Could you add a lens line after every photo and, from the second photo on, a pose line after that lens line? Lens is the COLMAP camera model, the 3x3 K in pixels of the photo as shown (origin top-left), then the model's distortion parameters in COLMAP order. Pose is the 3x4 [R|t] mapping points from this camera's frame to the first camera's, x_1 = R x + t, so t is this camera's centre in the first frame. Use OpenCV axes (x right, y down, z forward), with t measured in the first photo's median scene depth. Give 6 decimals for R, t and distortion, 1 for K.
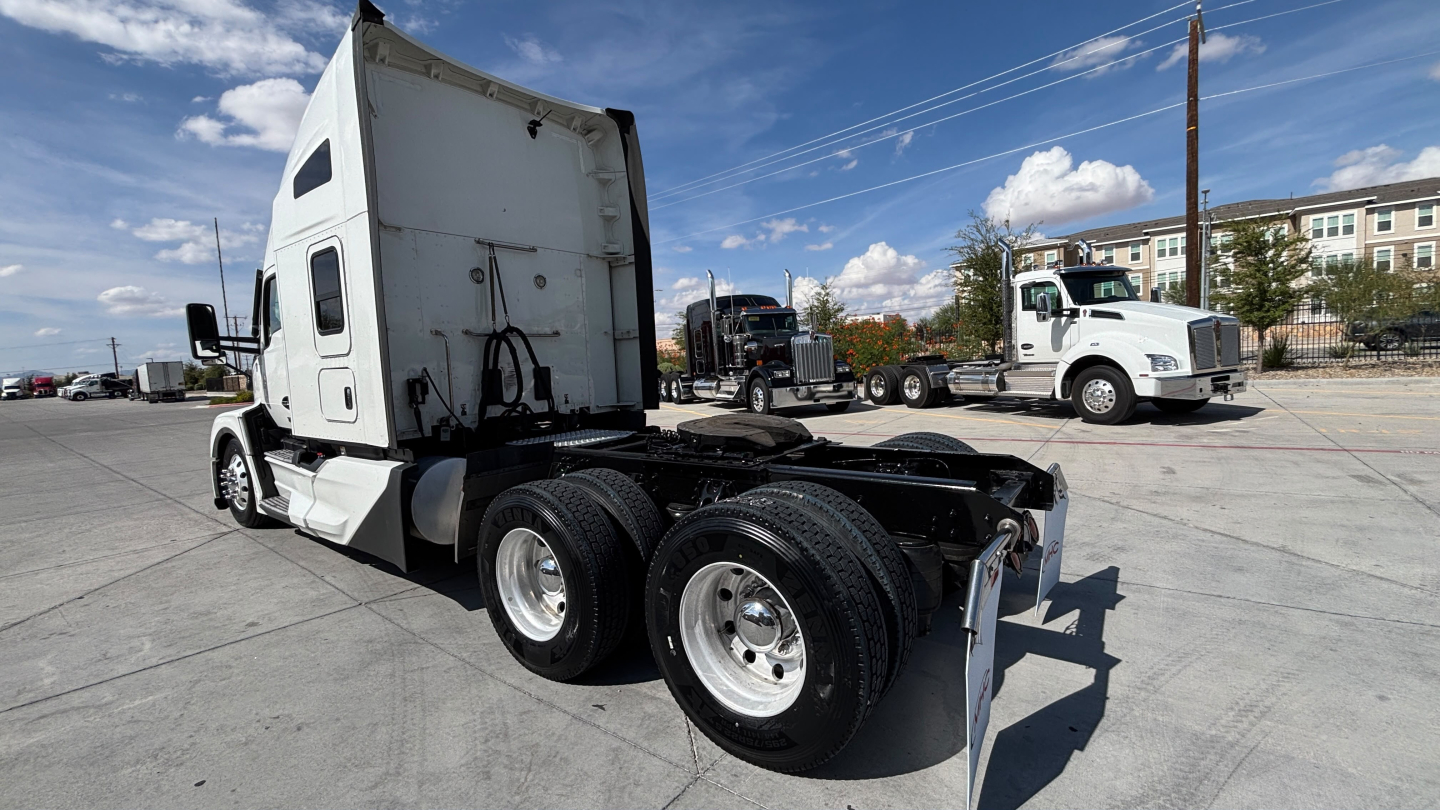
lens RADIAL K [[584.4, 0, 726.0], [0, 584.4, 401.0], [0, 0, 1]] dist [-0.001471, -0.000303]
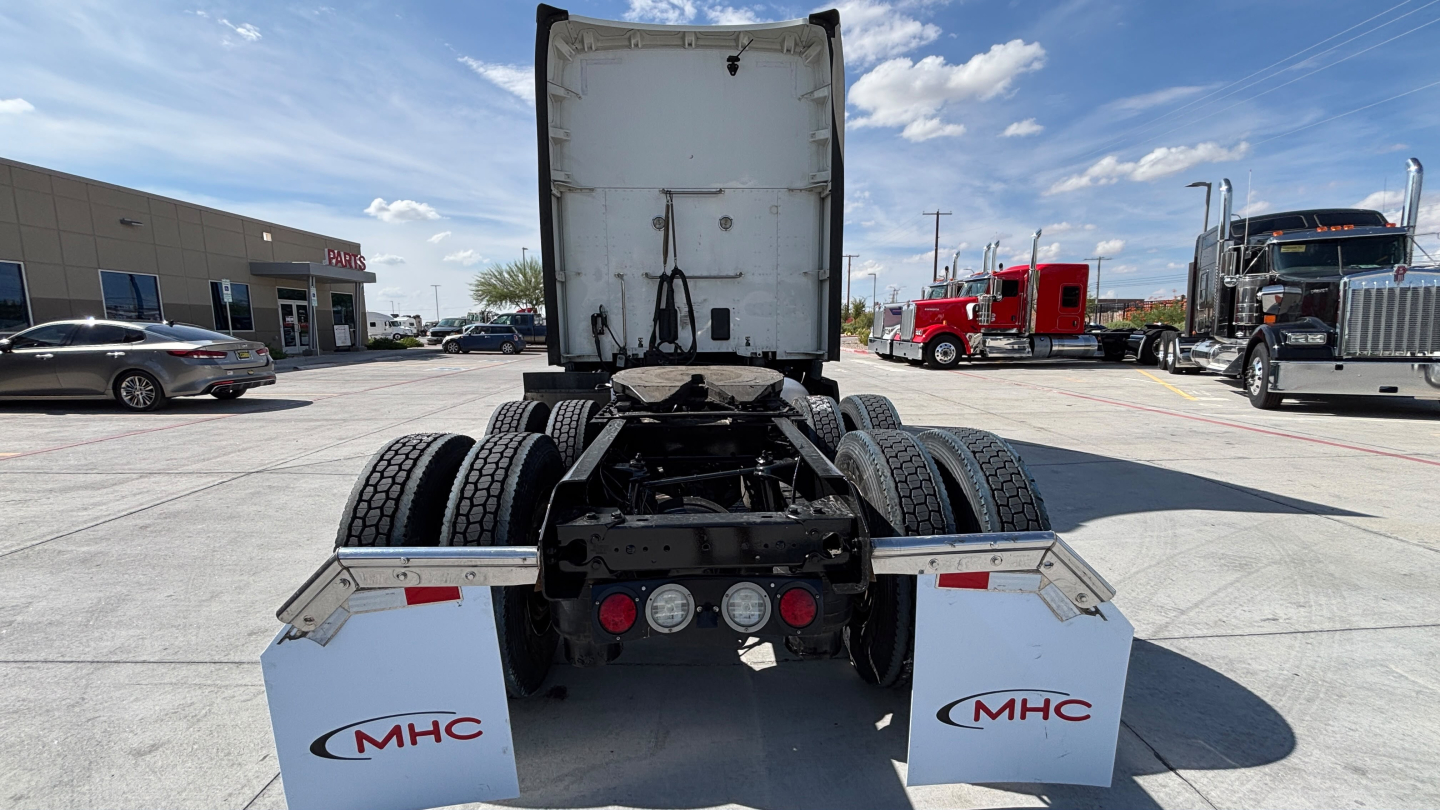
lens RADIAL K [[584.4, 0, 726.0], [0, 584.4, 401.0], [0, 0, 1]] dist [-0.001471, -0.000303]
pose [[0.619430, 0.144304, -0.771676, 0.243889], [-0.078091, 0.989412, 0.122337, -0.011013], [0.781159, -0.015518, 0.624140, 0.173634]]
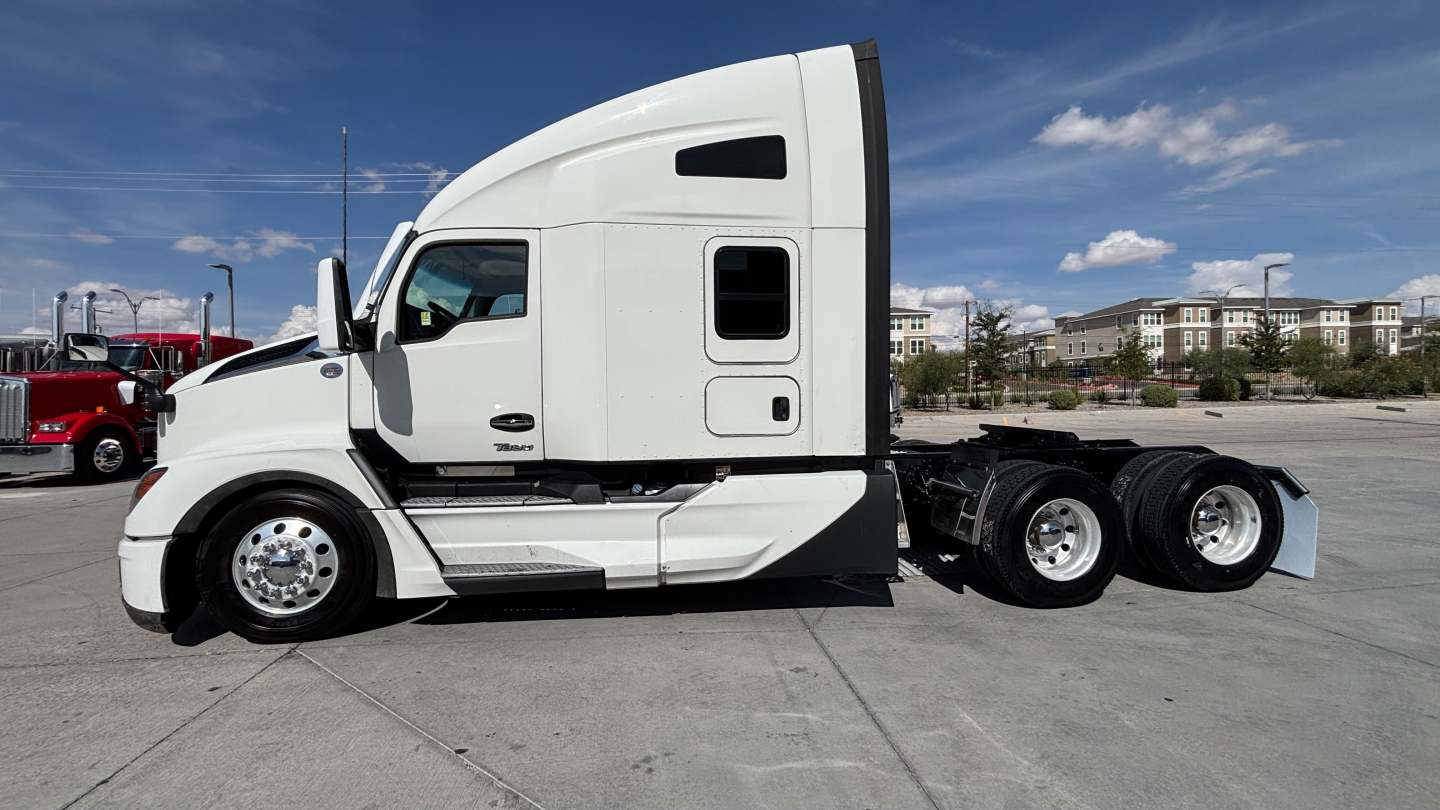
lens RADIAL K [[595.0, 0, 695.8], [0, 595.0, 399.0], [0, 0, 1]] dist [-0.003786, 0.000000]
pose [[0.736380, 0.016976, 0.676355, -0.549660], [0.036536, 0.997229, -0.064809, 0.012316], [-0.675580, 0.072435, 0.733719, 0.153533]]
